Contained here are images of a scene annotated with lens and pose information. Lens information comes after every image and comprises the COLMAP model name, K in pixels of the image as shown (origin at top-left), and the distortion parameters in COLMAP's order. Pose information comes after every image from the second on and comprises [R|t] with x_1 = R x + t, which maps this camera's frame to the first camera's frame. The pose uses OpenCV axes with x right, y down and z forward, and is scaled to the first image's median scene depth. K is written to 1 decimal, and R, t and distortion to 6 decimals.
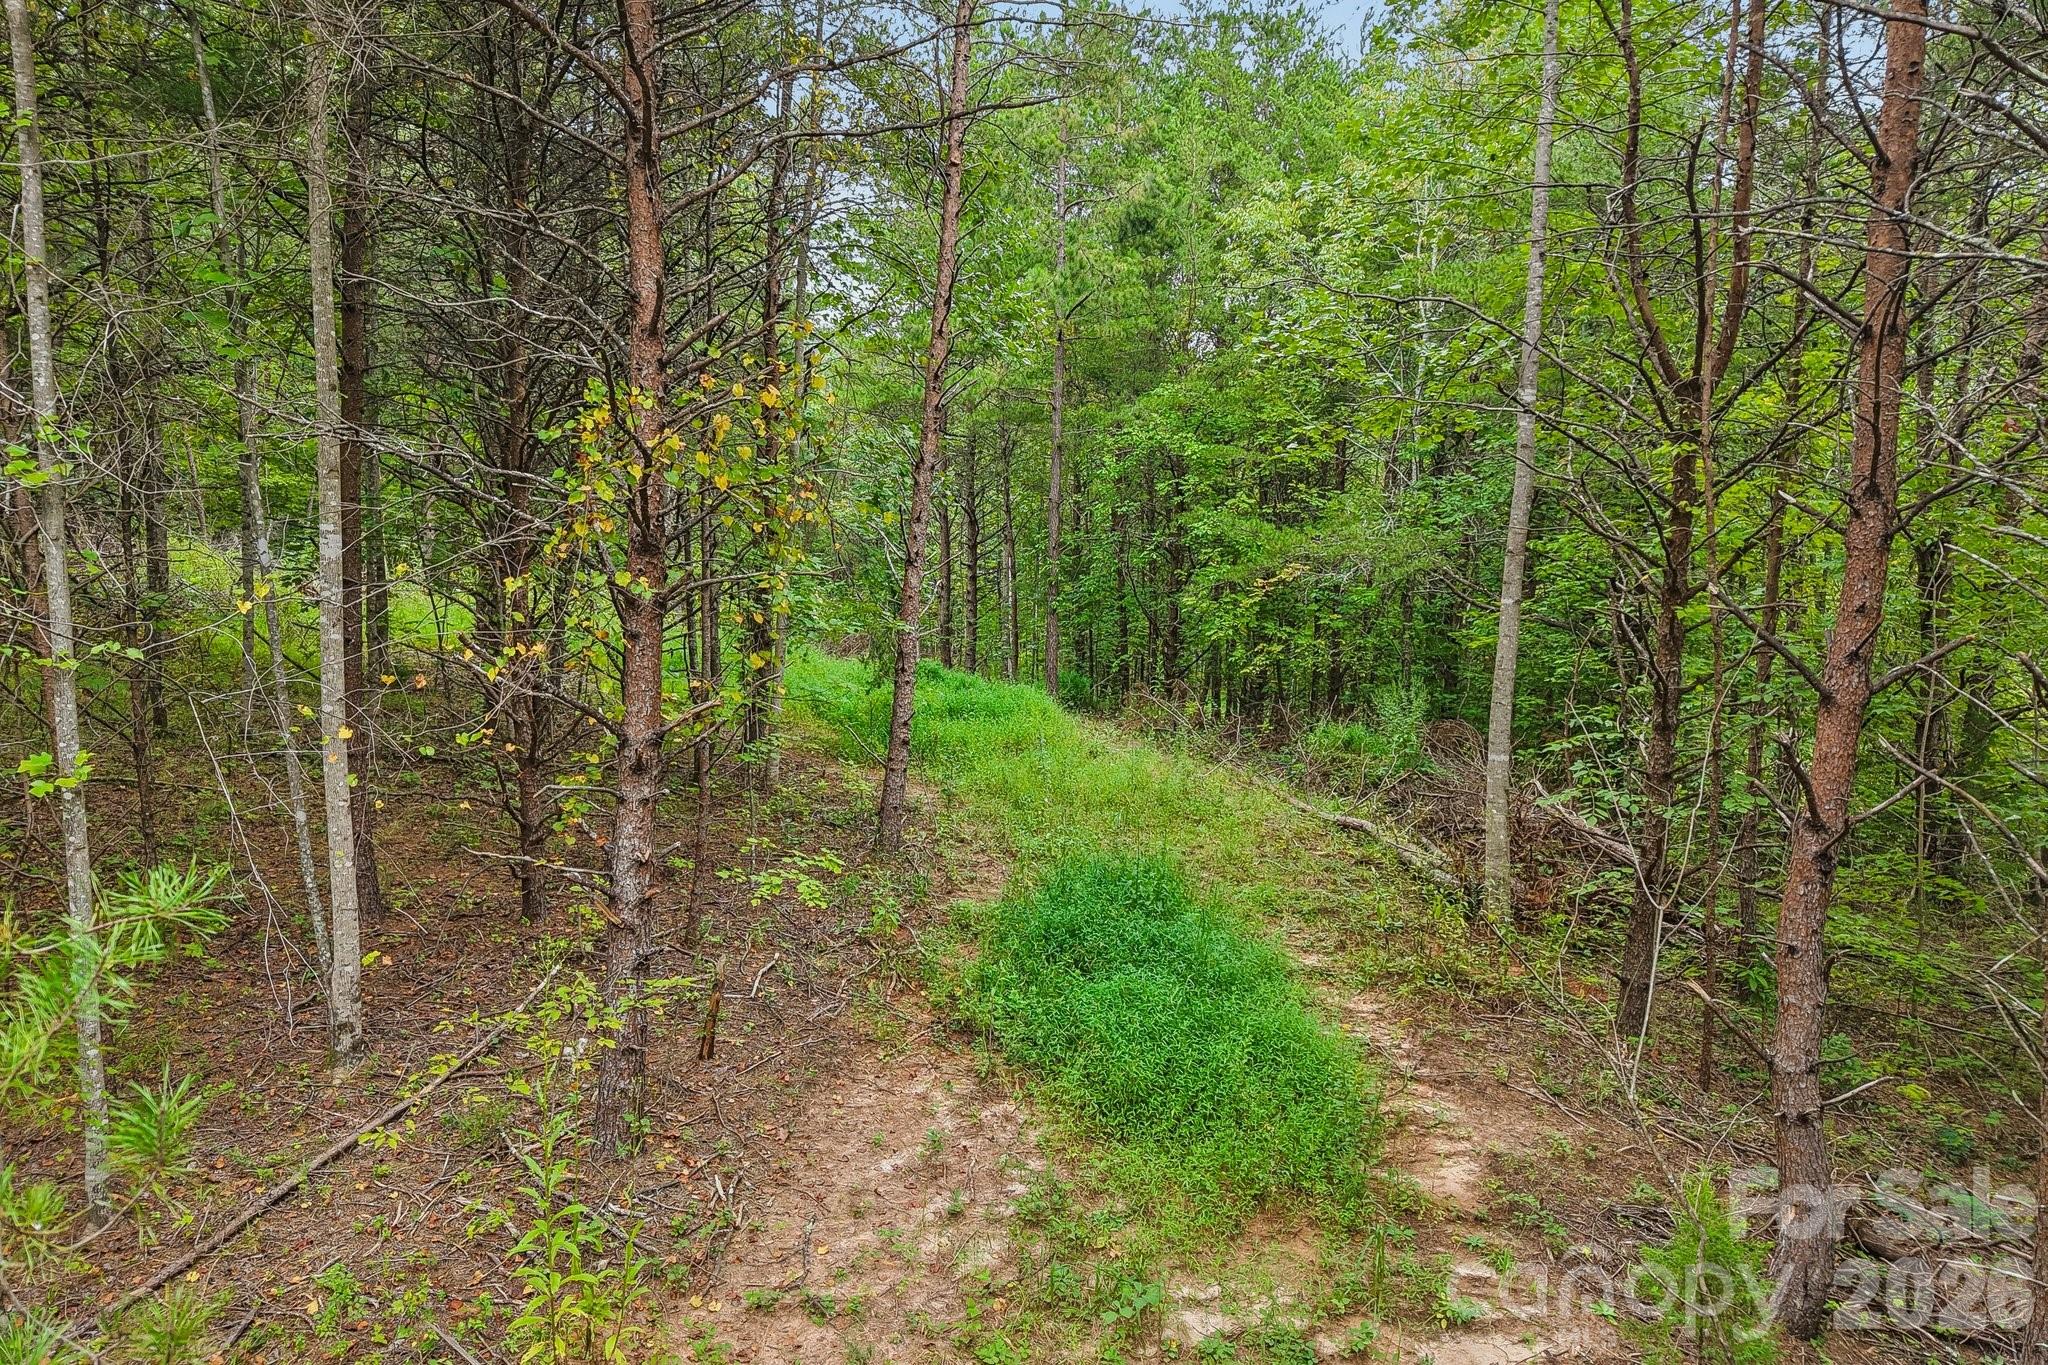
lens RADIAL K [[1404.9, 0, 1025.8], [0, 1404.9, 680.8], [0, 0, 1]] dist [0.001246, -0.000010]
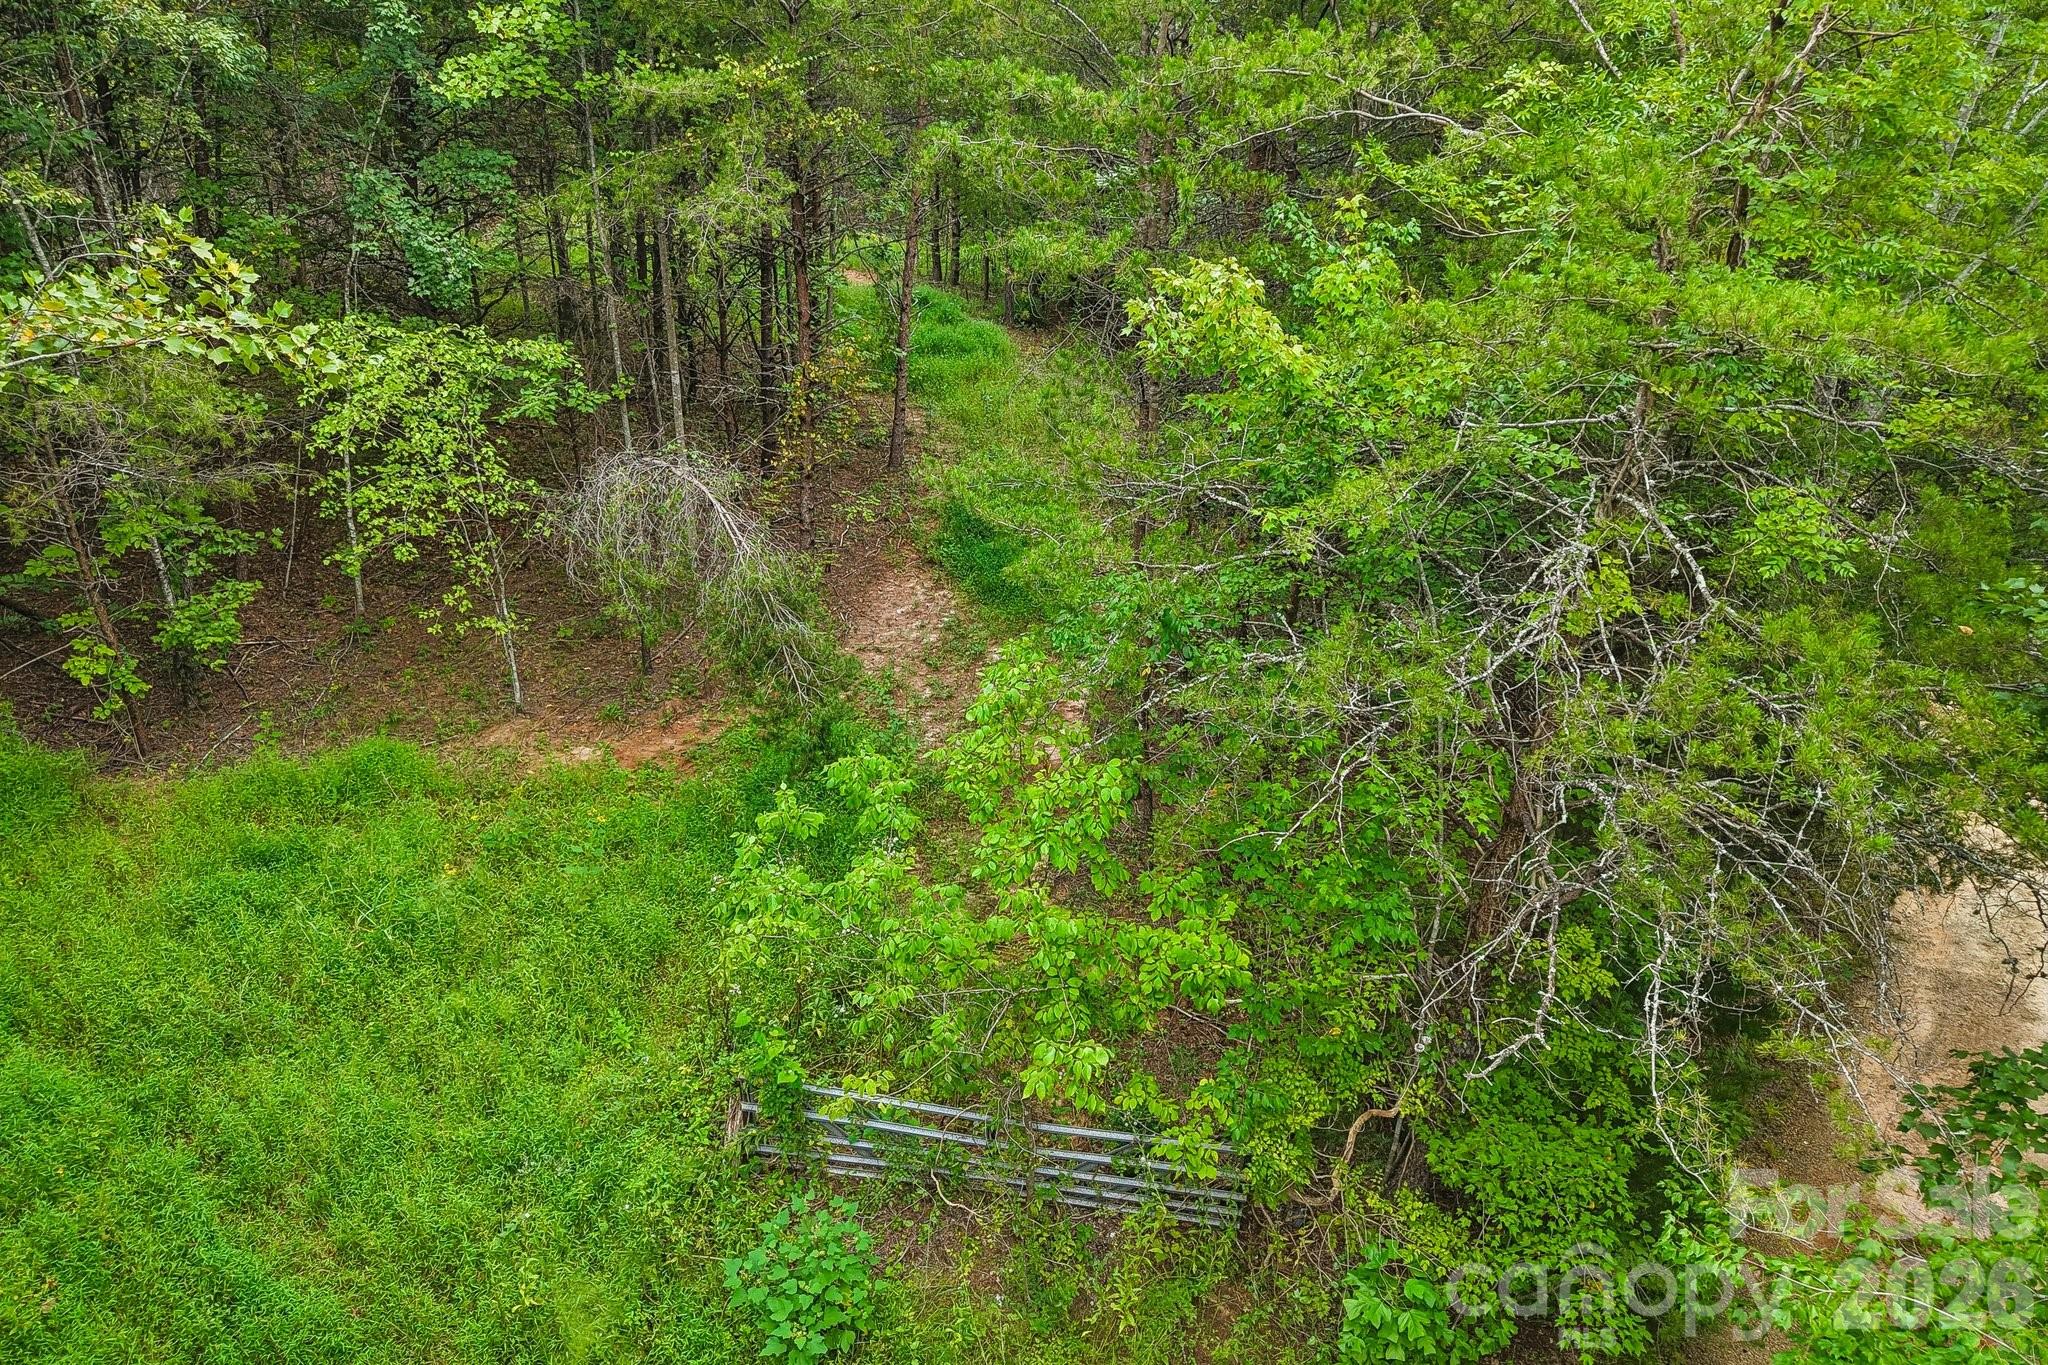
lens RADIAL K [[1404.9, 0, 1024.6], [0, 1404.9, 682.8], [0, 0, 1]] dist [0.001246, -0.000010]
pose [[0.999951, 0.006436, -0.007474, 0.168816], [-0.003466, 0.938729, 0.344640, -0.474523], [0.009234, -0.344597, 0.938705, -1.631099]]
